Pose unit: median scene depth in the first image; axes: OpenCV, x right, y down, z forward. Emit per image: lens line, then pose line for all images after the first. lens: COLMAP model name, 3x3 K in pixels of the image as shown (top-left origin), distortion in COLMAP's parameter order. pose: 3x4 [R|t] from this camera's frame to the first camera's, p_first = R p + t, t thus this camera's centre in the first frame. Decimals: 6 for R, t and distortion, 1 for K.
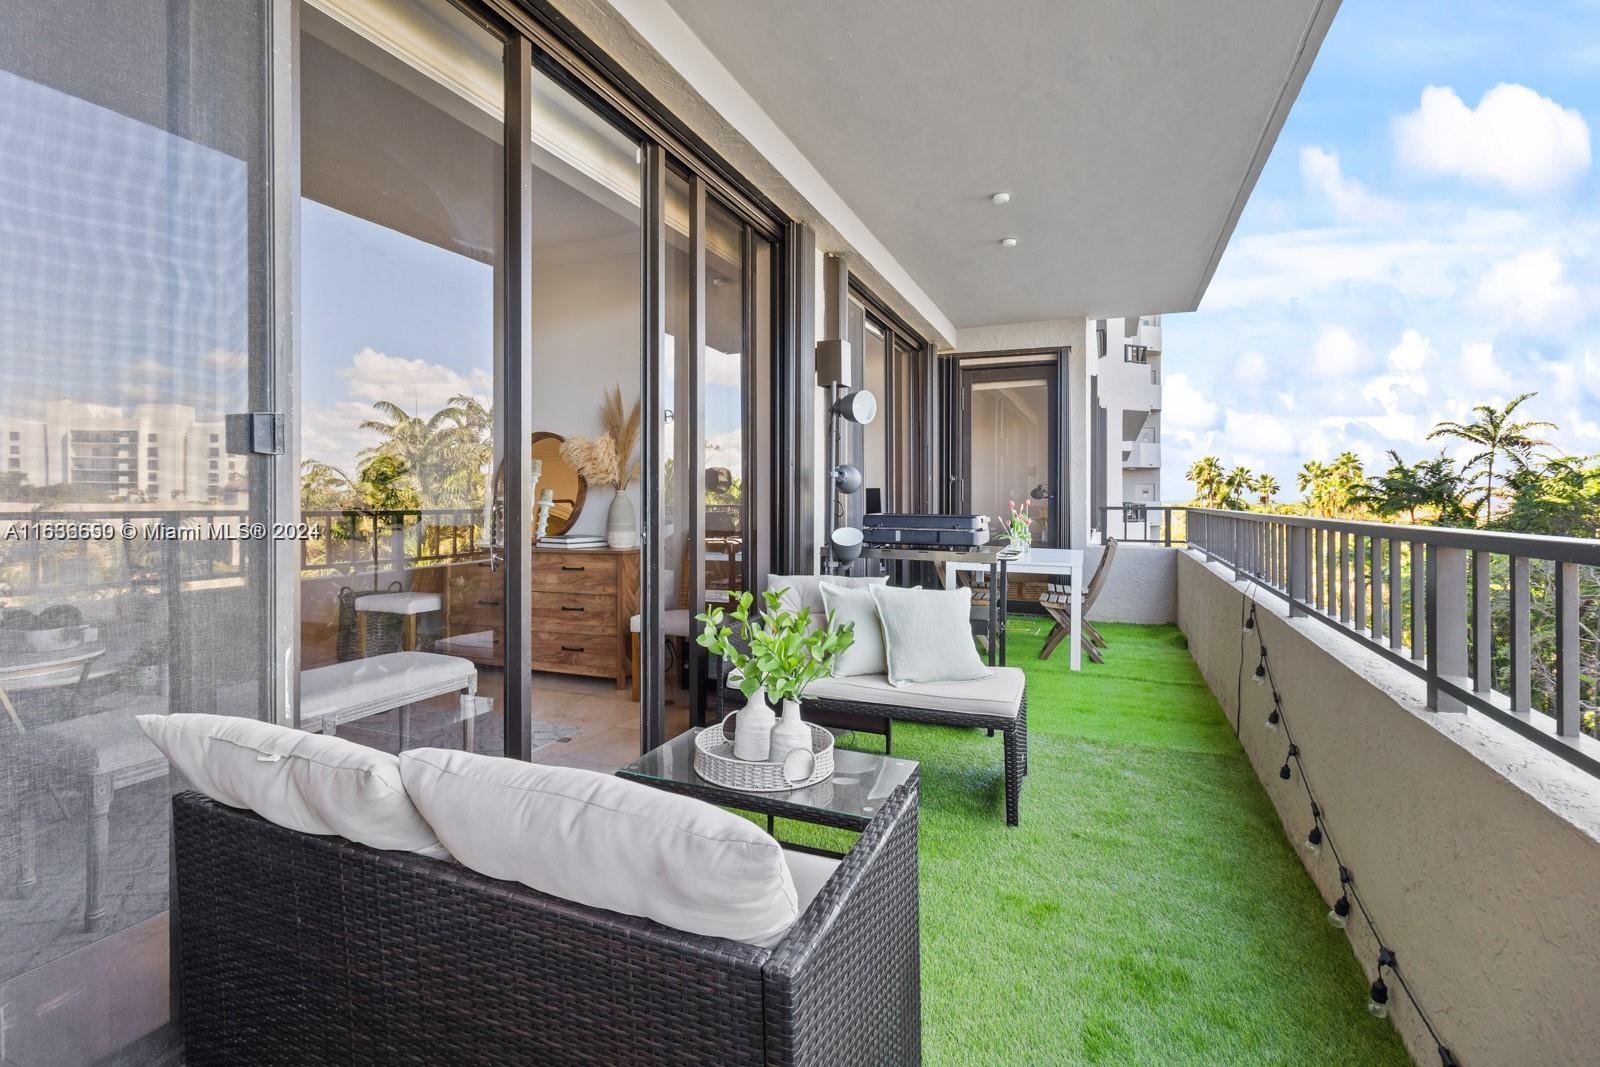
lens RADIAL K [[747.5, 0, 784.7], [0, 747.5, 505.1], [0, 0, 1]] dist [0.003418, 0.000966]
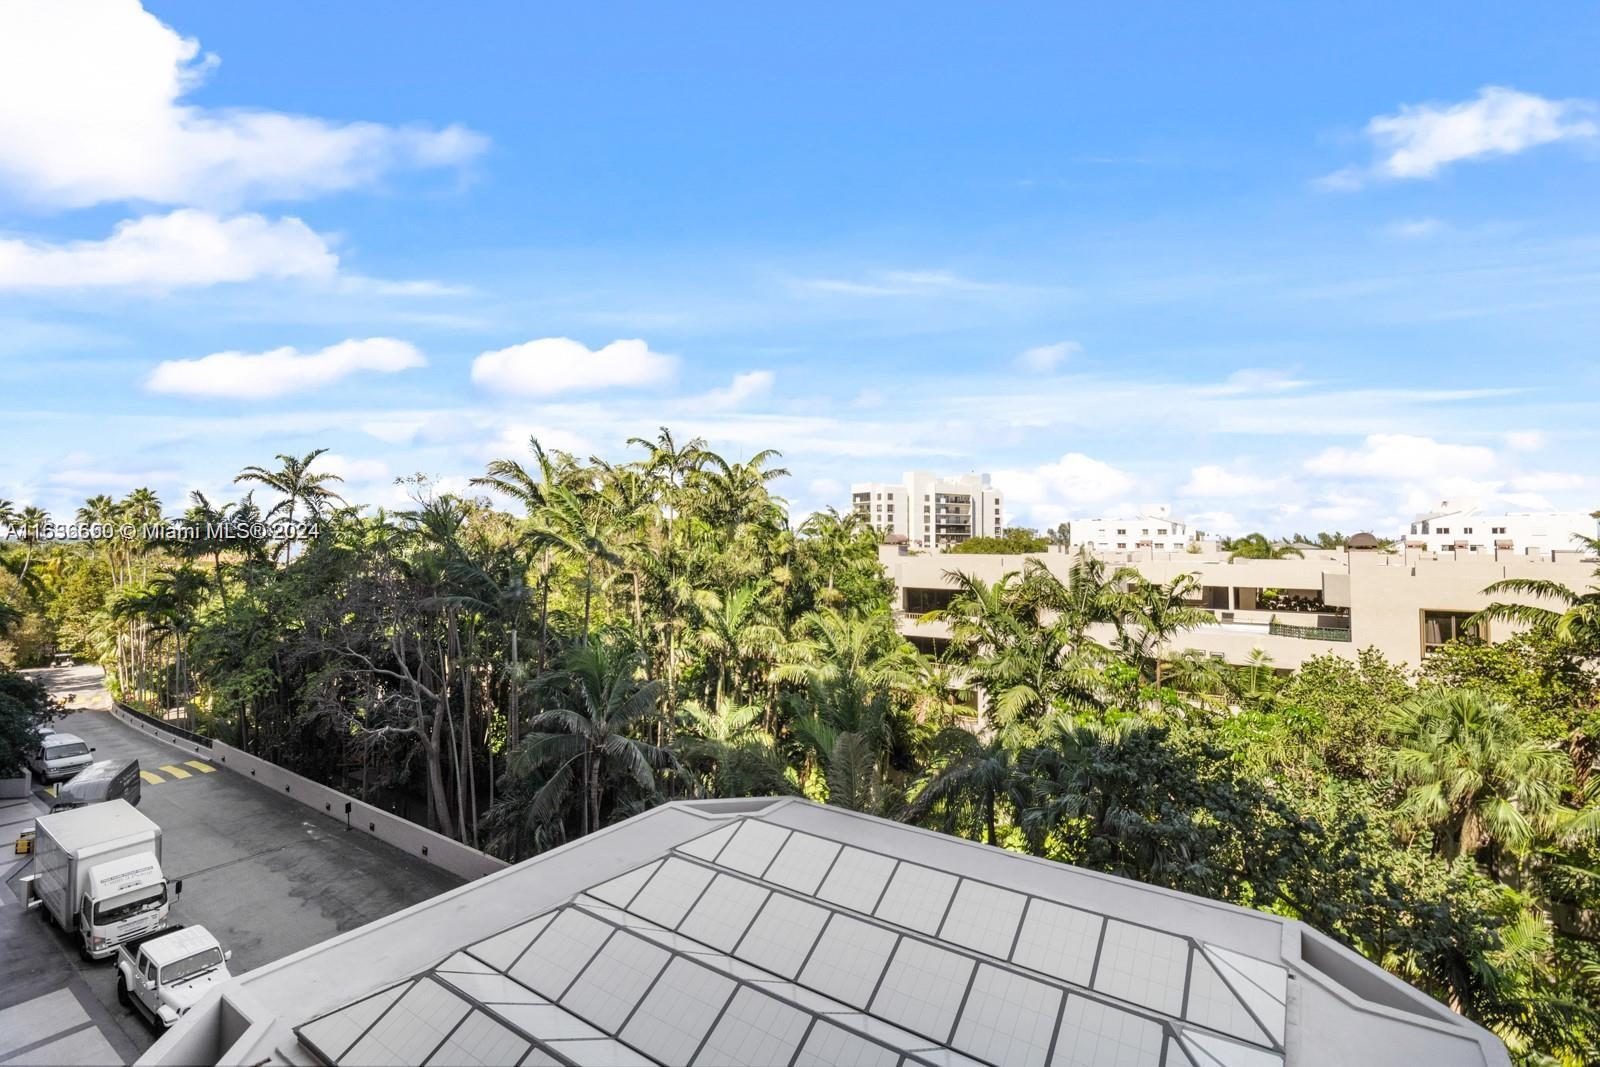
lens RADIAL K [[747.5, 0, 793.2], [0, 747.5, 516.2], [0, 0, 1]] dist [0.003418, 0.000966]
pose [[0.205680, 0.041737, 0.977729, 0.516910], [-0.003872, 0.999117, -0.041836, -0.056327], [-0.978612, 0.004819, 0.205660, 0.863864]]
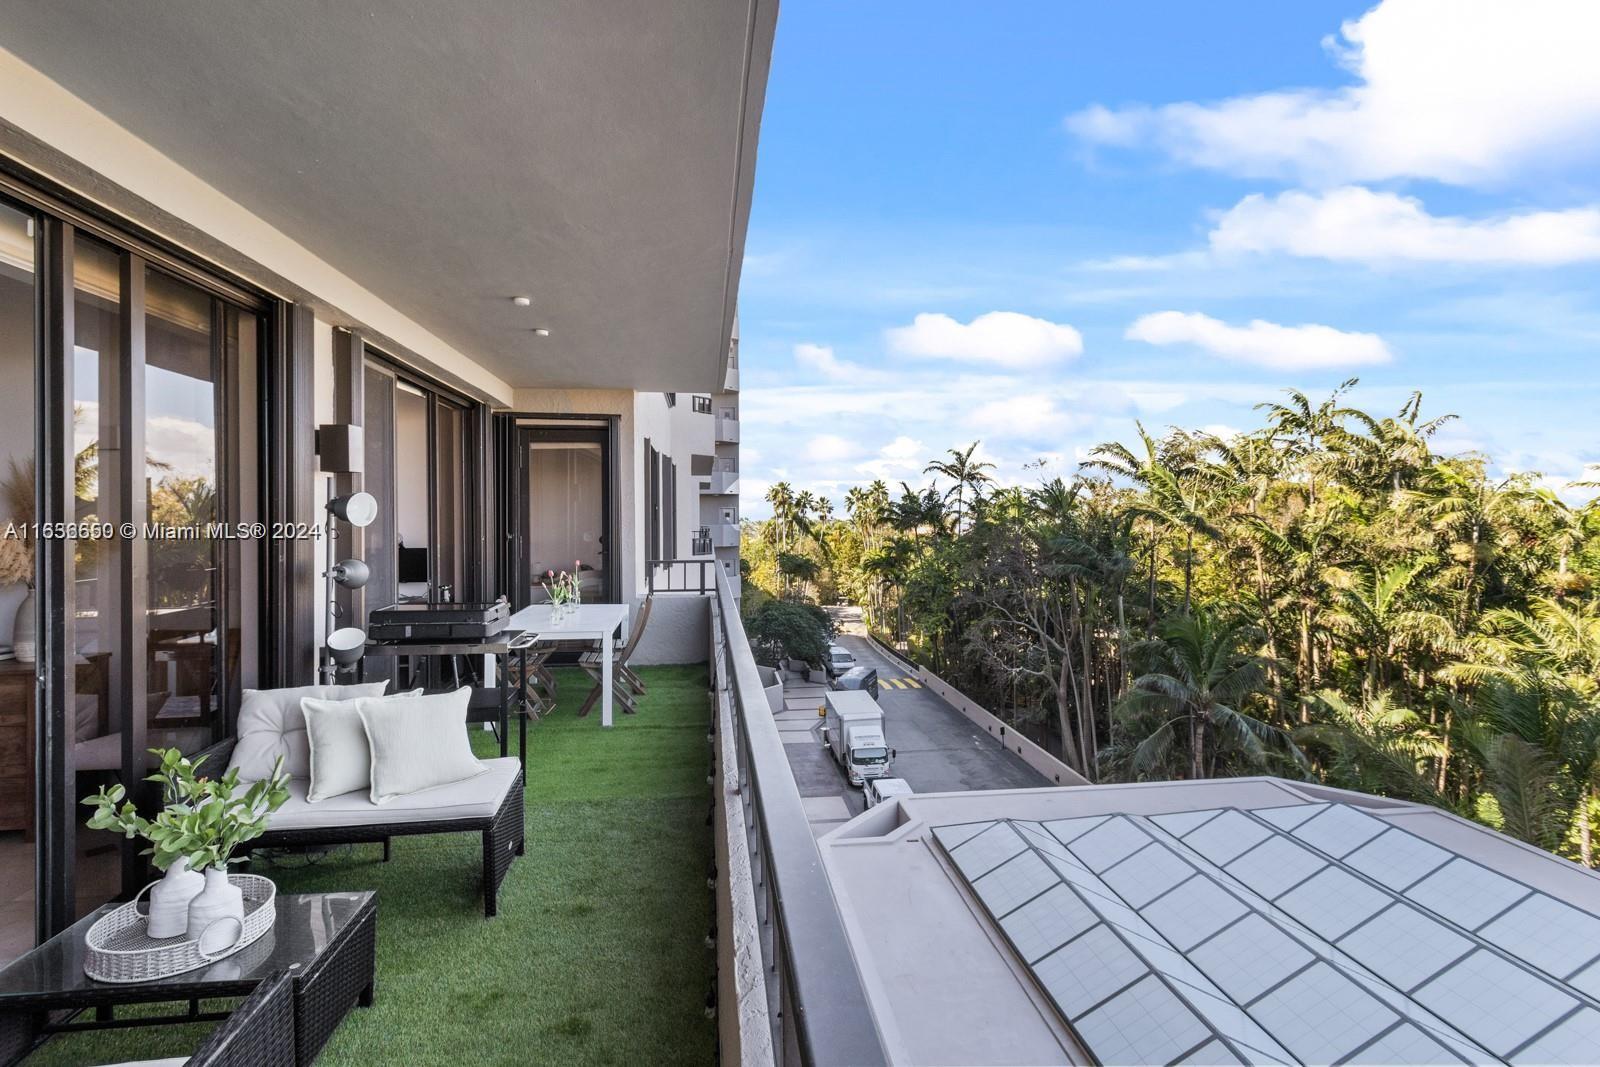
lens RADIAL K [[747.5, 0, 788.2], [0, 747.5, 517.9], [0, 0, 1]] dist [0.003418, 0.000966]
pose [[0.867775, -0.005145, 0.496930, 0.069425], [0.008593, 0.999952, -0.004652, -0.073178], [-0.496882, 0.008307, 0.867778, -0.088173]]
